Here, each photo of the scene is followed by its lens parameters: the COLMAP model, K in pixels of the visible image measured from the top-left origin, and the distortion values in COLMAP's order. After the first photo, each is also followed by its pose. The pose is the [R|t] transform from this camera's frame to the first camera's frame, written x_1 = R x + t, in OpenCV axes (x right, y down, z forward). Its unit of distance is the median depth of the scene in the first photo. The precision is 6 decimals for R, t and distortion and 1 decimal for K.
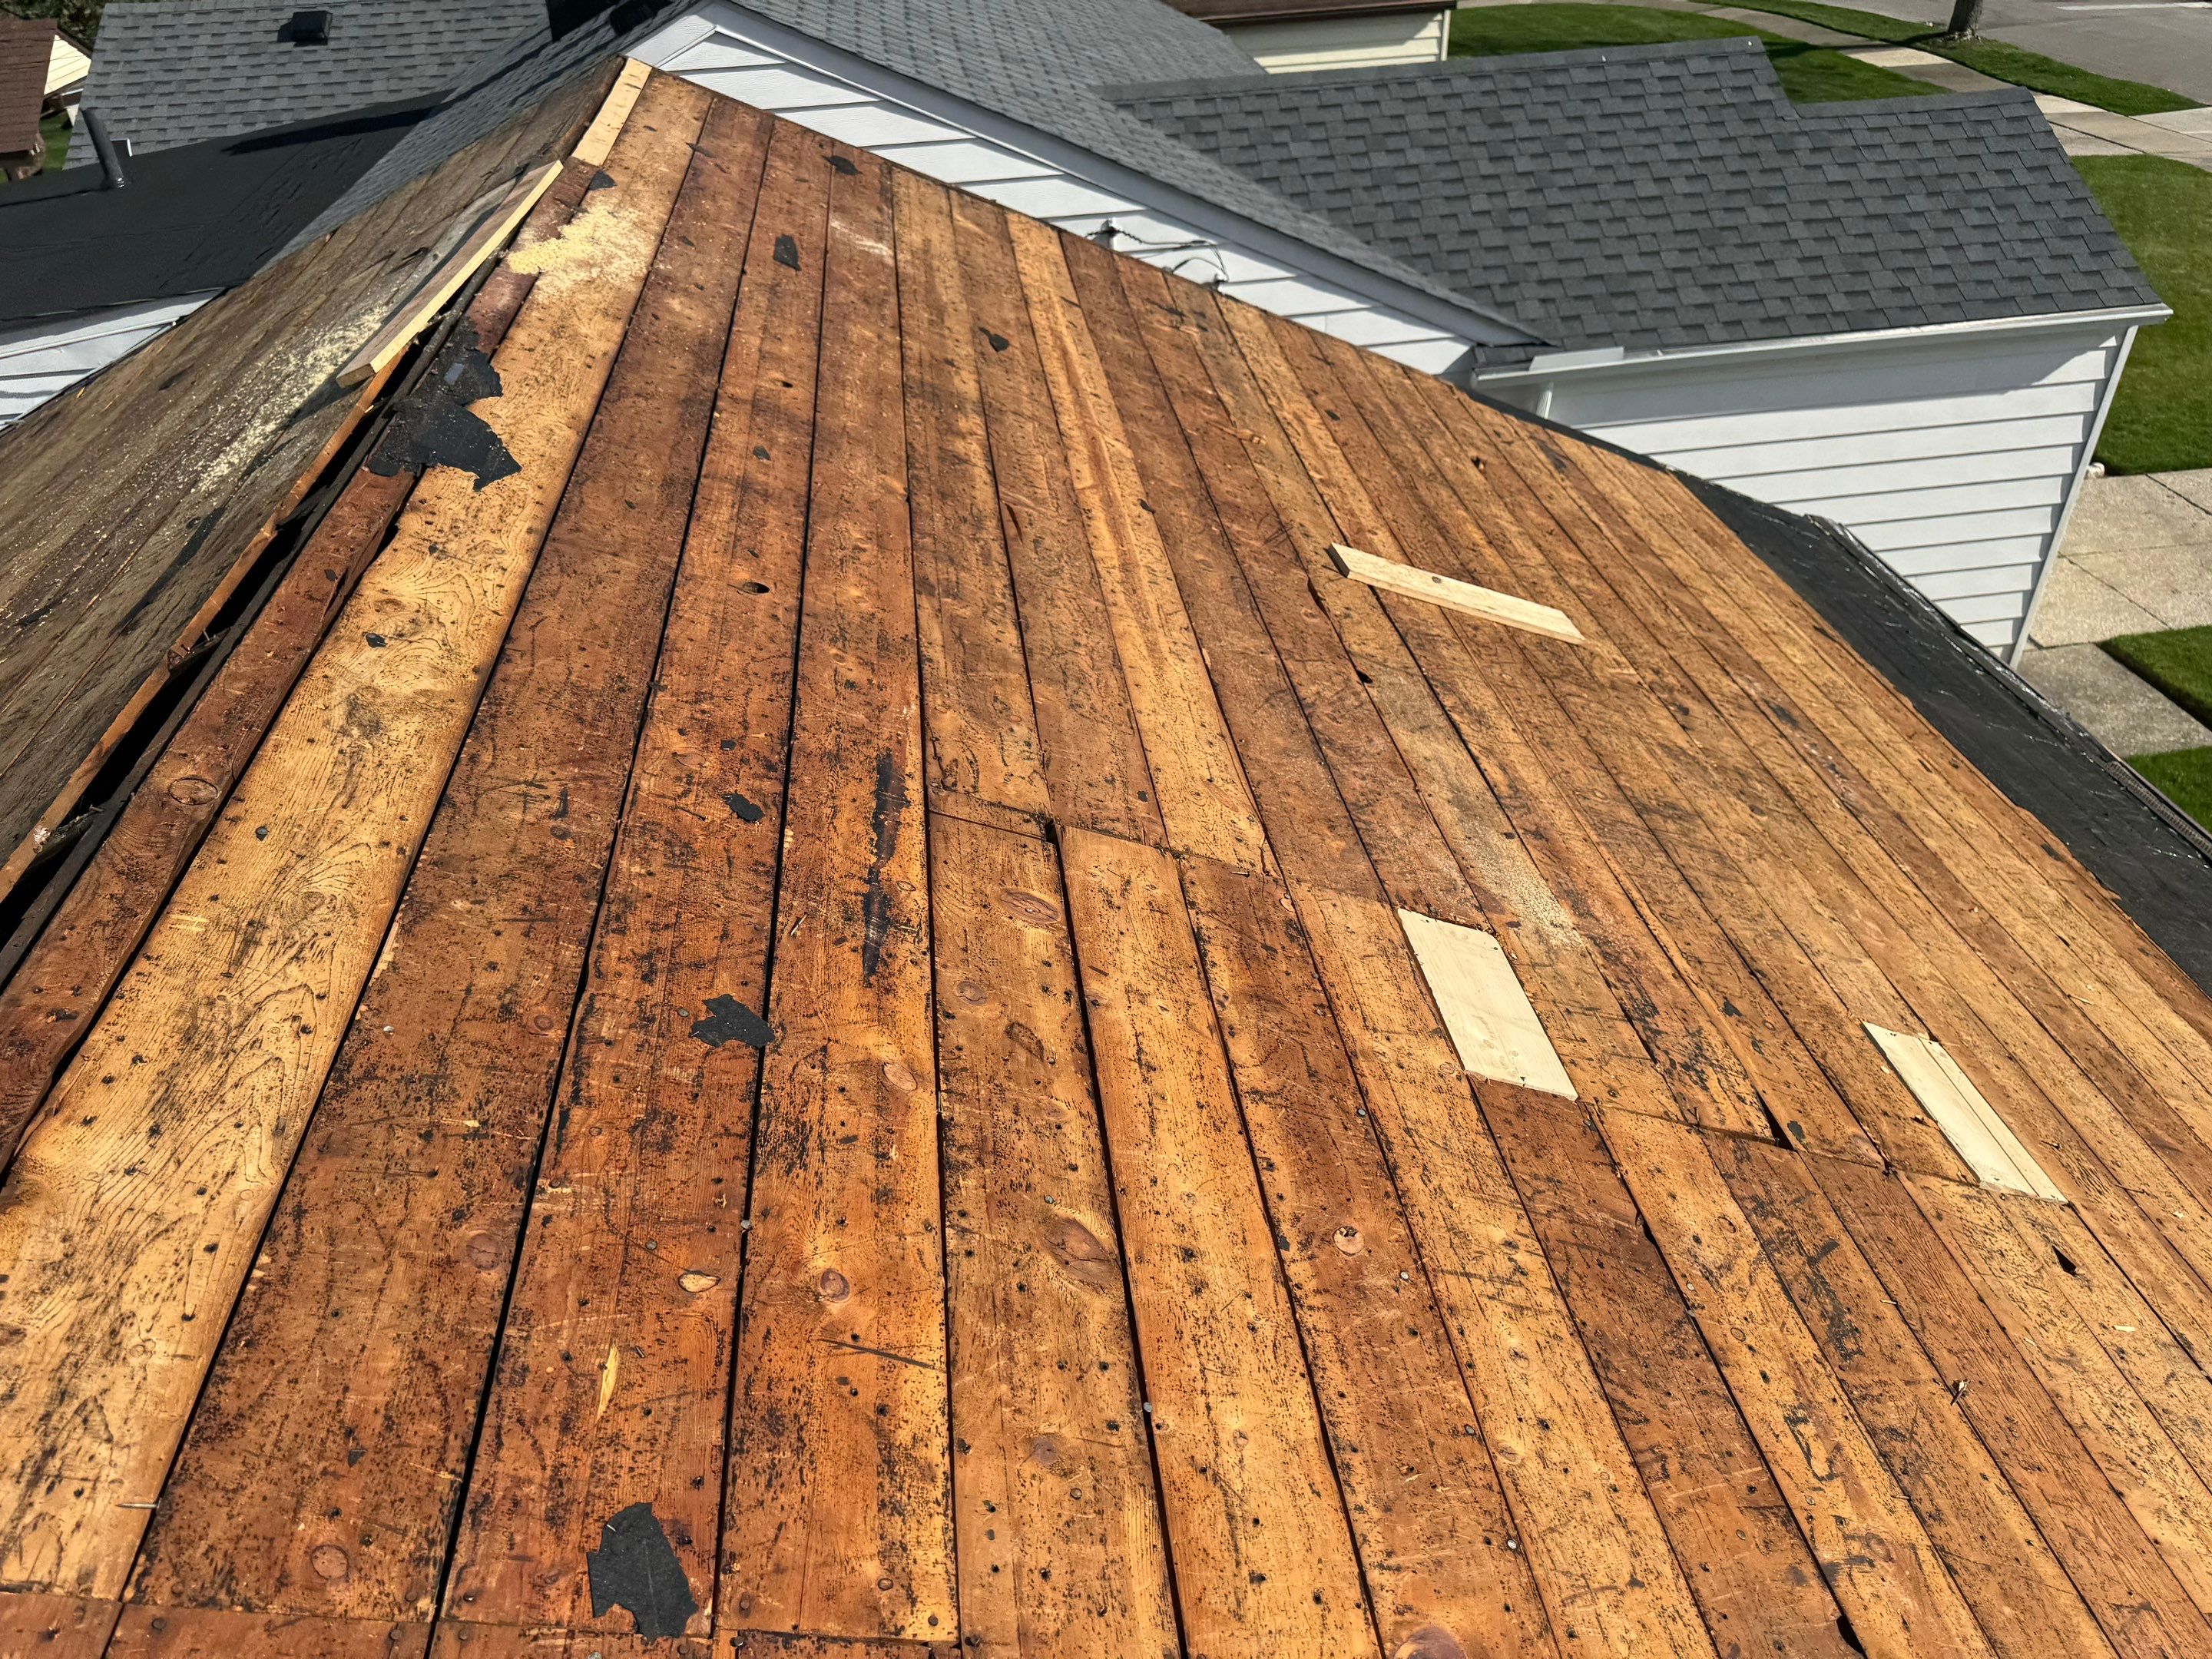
lens RADIAL K [[1536.6, 0, 1109.3], [0, 1536.6, 838.7], [0, 0, 1]] dist [0.018029, -0.012305]
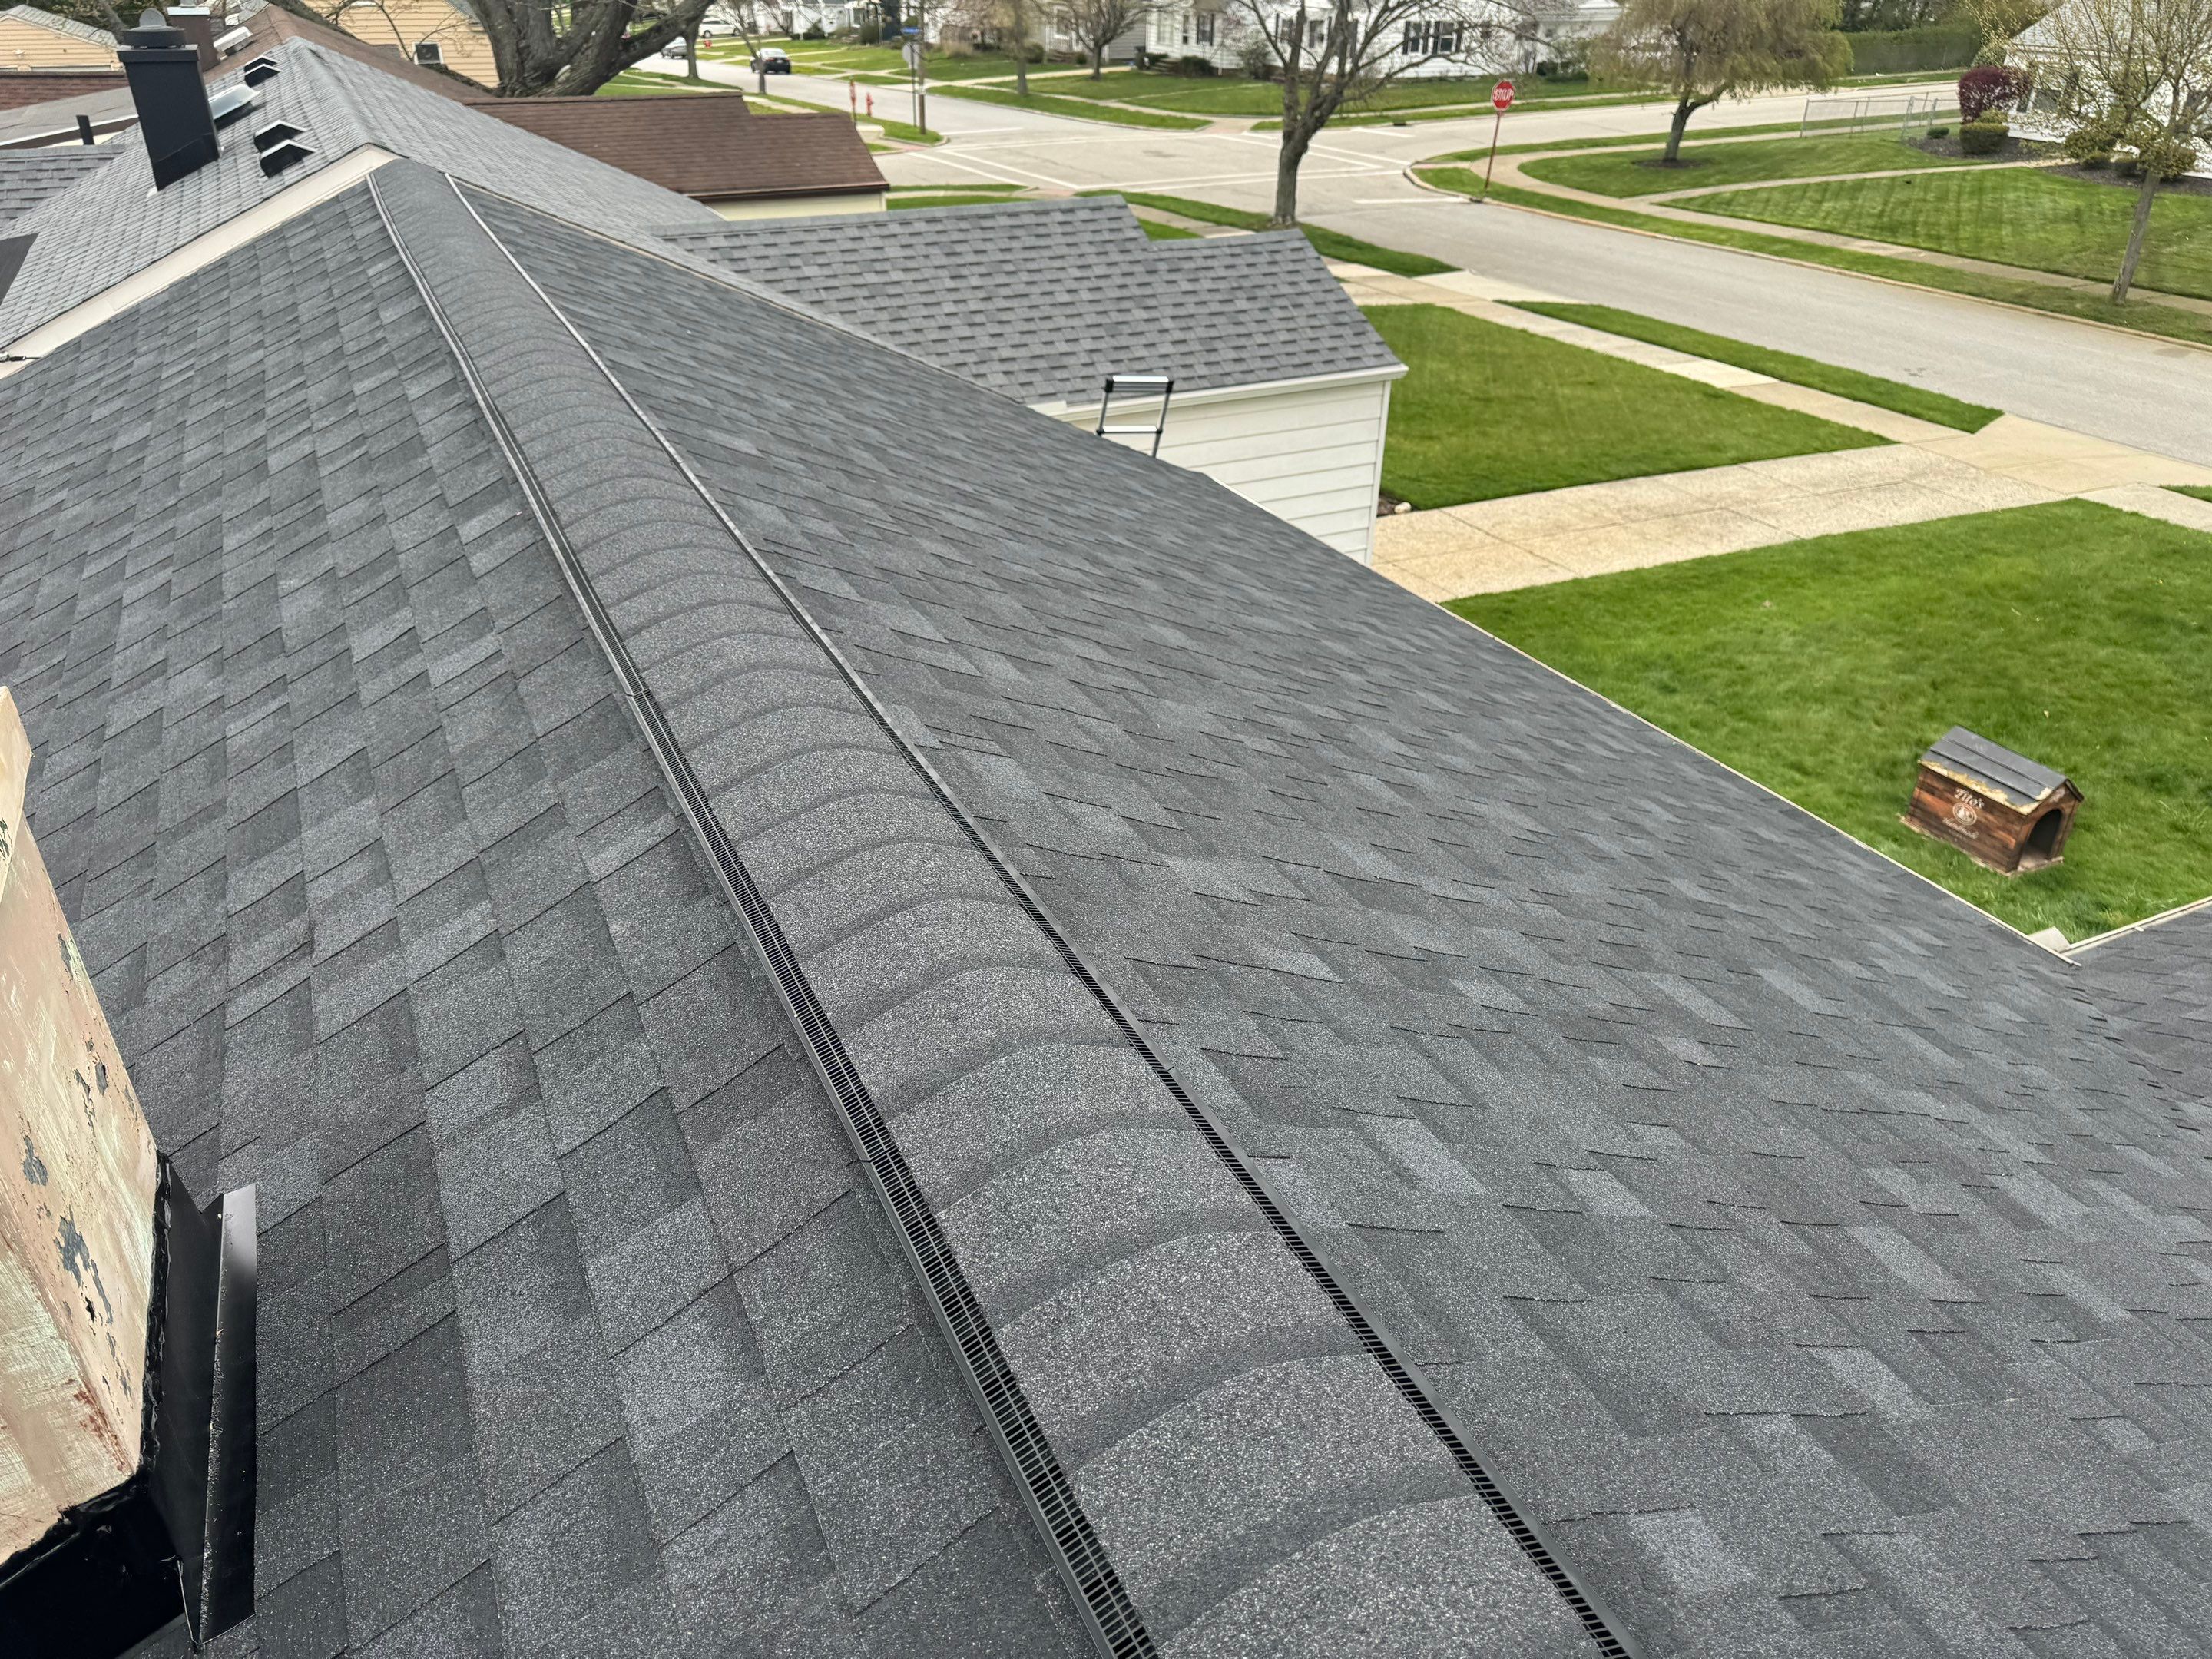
lens RADIAL K [[1490.9, 0, 1109.7], [0, 1490.9, 870.8], [0, 0, 1]] dist [0.058203, -0.053499]
pose [[0.942996, -0.135709, 0.303878, -0.096721], [0.159419, 0.985705, -0.054502, 0.173263], [-0.292138, 0.099839, 0.951151, -0.257503]]
